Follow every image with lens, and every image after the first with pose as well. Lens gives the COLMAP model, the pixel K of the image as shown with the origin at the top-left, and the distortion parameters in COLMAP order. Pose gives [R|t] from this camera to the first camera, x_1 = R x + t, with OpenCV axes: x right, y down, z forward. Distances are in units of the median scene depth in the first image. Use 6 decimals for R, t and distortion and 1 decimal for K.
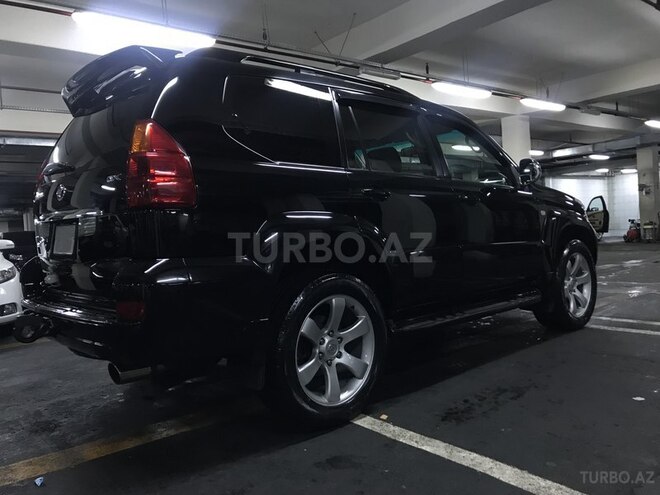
lens RADIAL K [[532.2, 0, 330.0], [0, 532.2, 247.5], [0, 0, 1]] dist [0.000073, 0.003642]
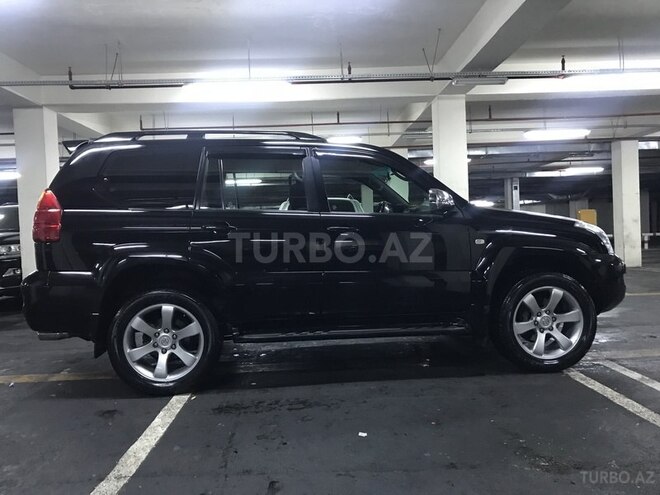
lens RADIAL K [[532.2, 0, 330.0], [0, 532.2, 247.5], [0, 0, 1]] dist [0.000073, 0.003642]
pose [[0.802747, 0.047800, -0.594401, 1.155739], [-0.034915, 0.998840, 0.033170, -0.117013], [0.595297, -0.005874, 0.803485, 0.129144]]
